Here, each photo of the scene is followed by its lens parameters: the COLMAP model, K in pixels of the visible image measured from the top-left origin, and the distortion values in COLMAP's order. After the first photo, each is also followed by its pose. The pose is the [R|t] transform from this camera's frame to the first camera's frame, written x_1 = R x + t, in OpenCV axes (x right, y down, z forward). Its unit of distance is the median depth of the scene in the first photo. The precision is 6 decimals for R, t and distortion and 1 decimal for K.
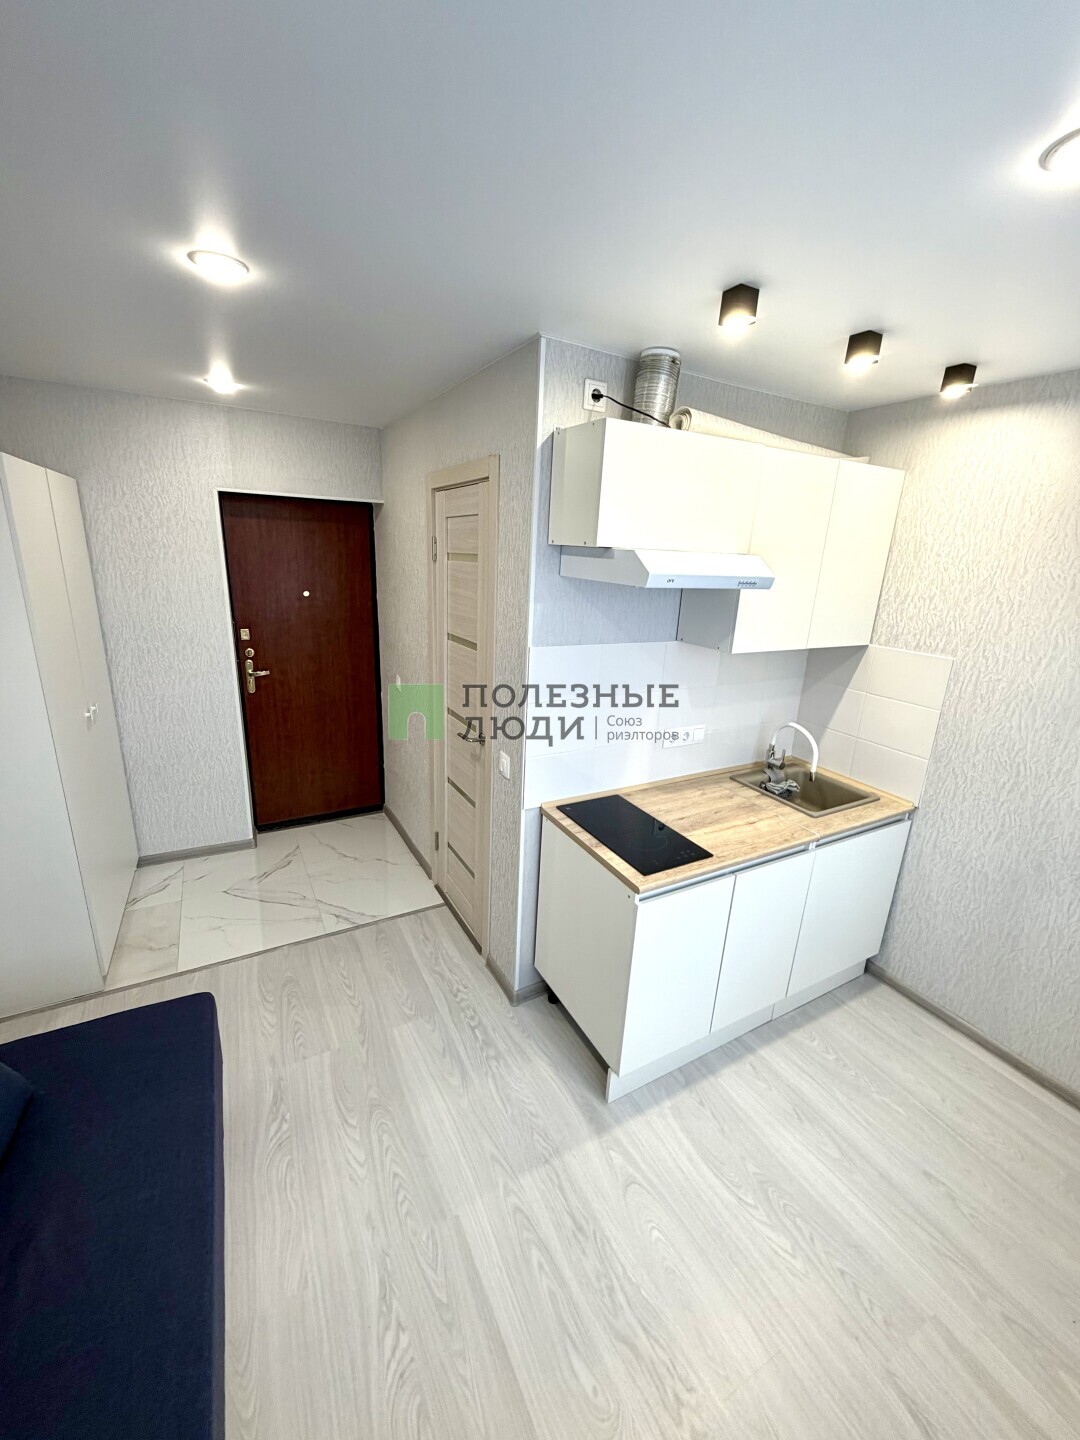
lens RADIAL K [[574.2, 0, 539.5], [0, 574.2, 714.3], [0, 0, 1]] dist [-0.001151, 0.000337]
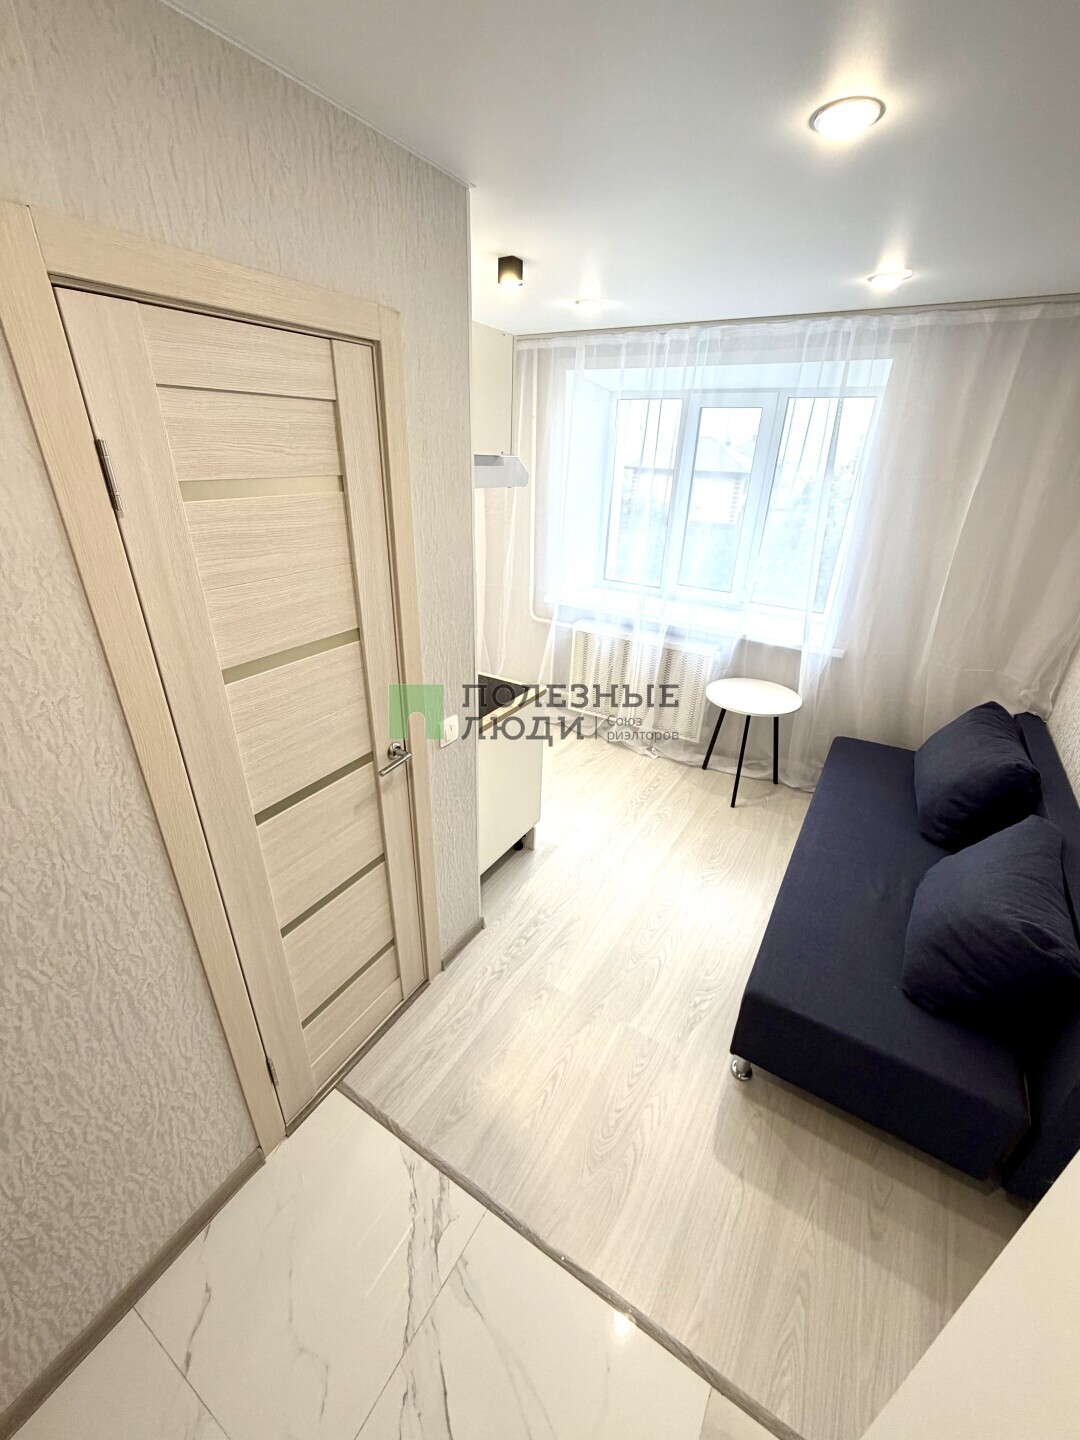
lens RADIAL K [[574.2, 0, 539.5], [0, 574.2, 714.3], [0, 0, 1]] dist [-0.001151, 0.000337]
pose [[-0.489586, -0.425894, 0.760868, -0.896566], [0.185735, 0.801637, 0.568227, -0.458001], [-0.851944, 0.419516, -0.313367, 1.348470]]
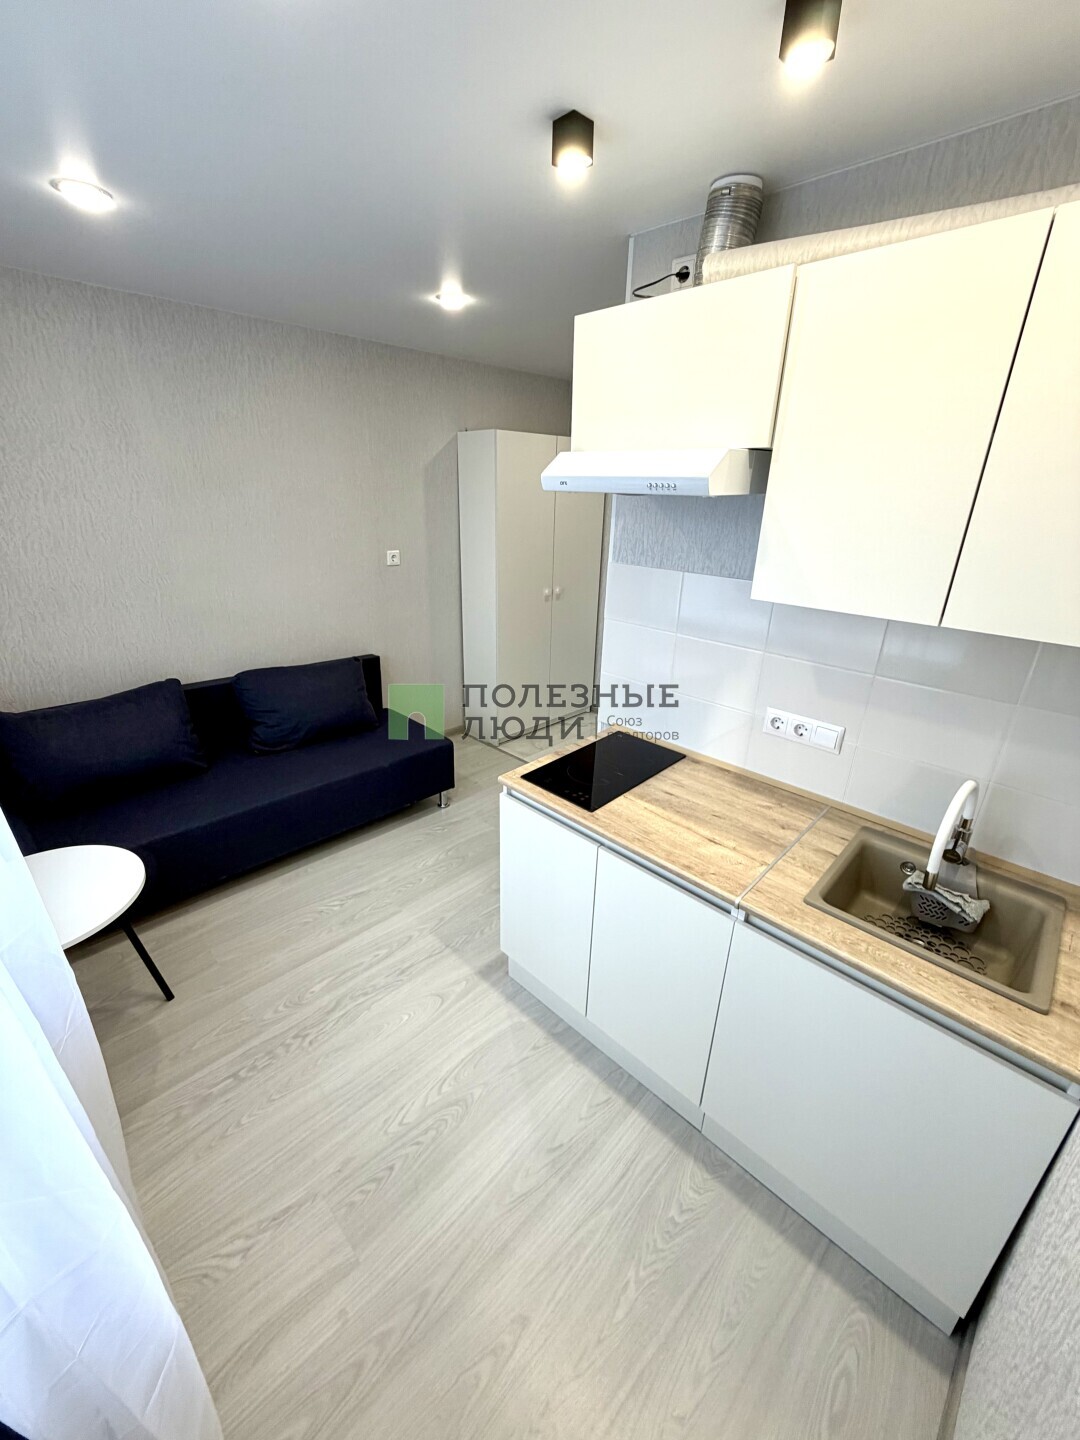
lens RADIAL K [[579.6, 0, 539.9], [0, 579.6, 715.0], [0, 0, 1]] dist [-0.000419, 0.000001]
pose [[0.293088, 0.316908, -0.902036, 1.017760], [-0.270078, 0.932485, 0.239852, -0.079999], [0.917146, 0.173322, 0.358890, 0.581856]]
